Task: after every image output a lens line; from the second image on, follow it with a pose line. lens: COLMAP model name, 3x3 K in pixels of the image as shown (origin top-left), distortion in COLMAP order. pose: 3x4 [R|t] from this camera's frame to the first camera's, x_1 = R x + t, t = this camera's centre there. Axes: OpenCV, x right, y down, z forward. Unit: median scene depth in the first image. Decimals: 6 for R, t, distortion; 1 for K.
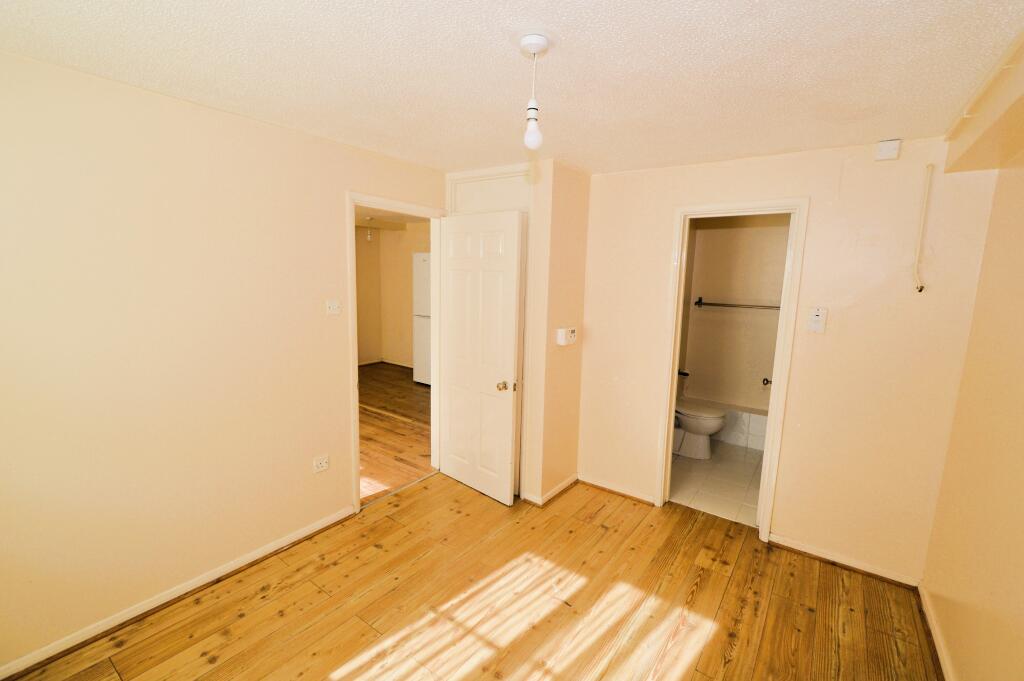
lens RADIAL K [[449.4, 0, 513.4], [0, 449.4, 340.1], [0, 0, 1]] dist [0.003528, -0.001467]
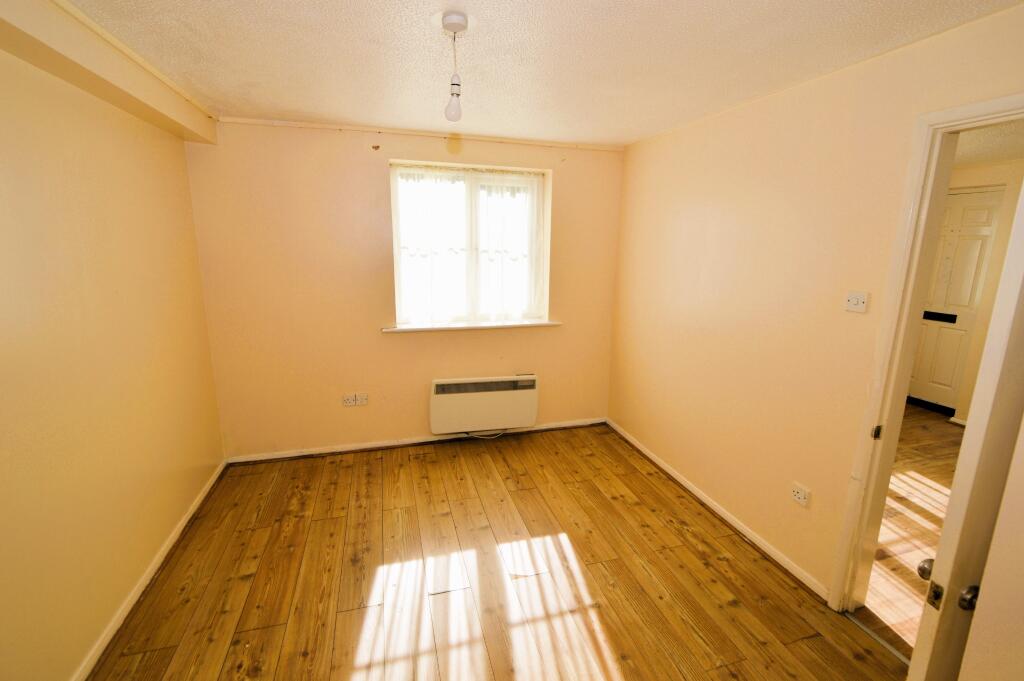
lens RADIAL K [[449.4, 0, 519.4], [0, 449.4, 339.4], [0, 0, 1]] dist [0.003528, -0.001467]
pose [[-0.601962, 0.135275, -0.786983, 0.600555], [-0.152261, 0.948019, 0.279420, -0.171115], [0.783874, 0.288027, -0.550075, 1.275428]]
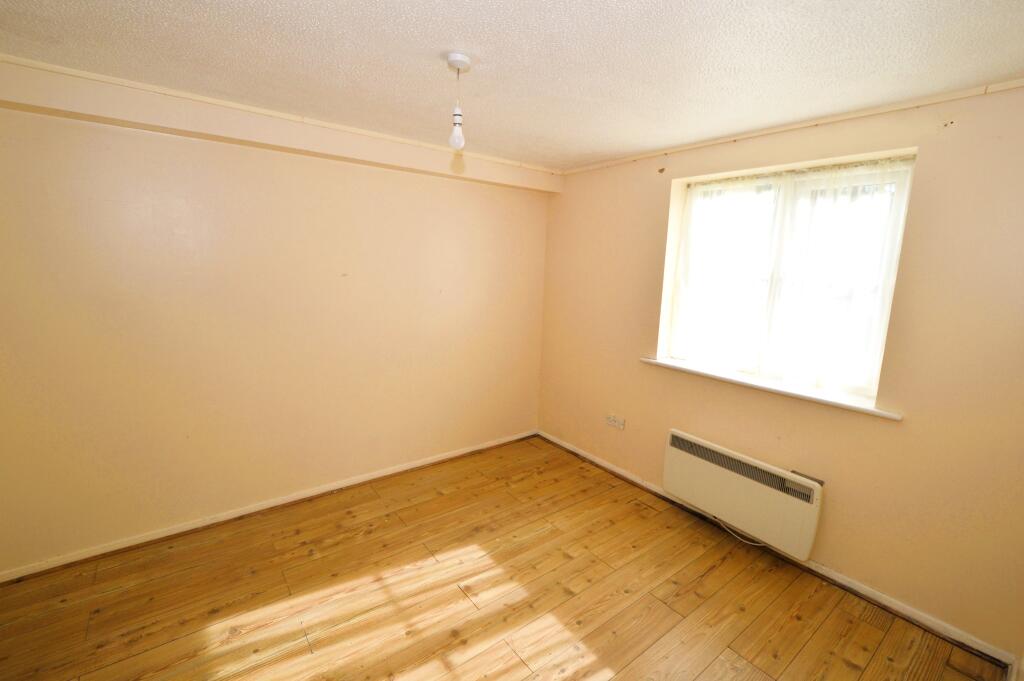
lens RADIAL K [[449.4, 0, 515.9], [0, 449.4, 337.8], [0, 0, 1]] dist [0.003528, -0.001467]
pose [[-0.958849, -0.104320, 0.264056, -0.329557], [-0.016610, 0.949068, 0.314633, -0.220222], [-0.283430, 0.297300, -0.911746, 1.490943]]
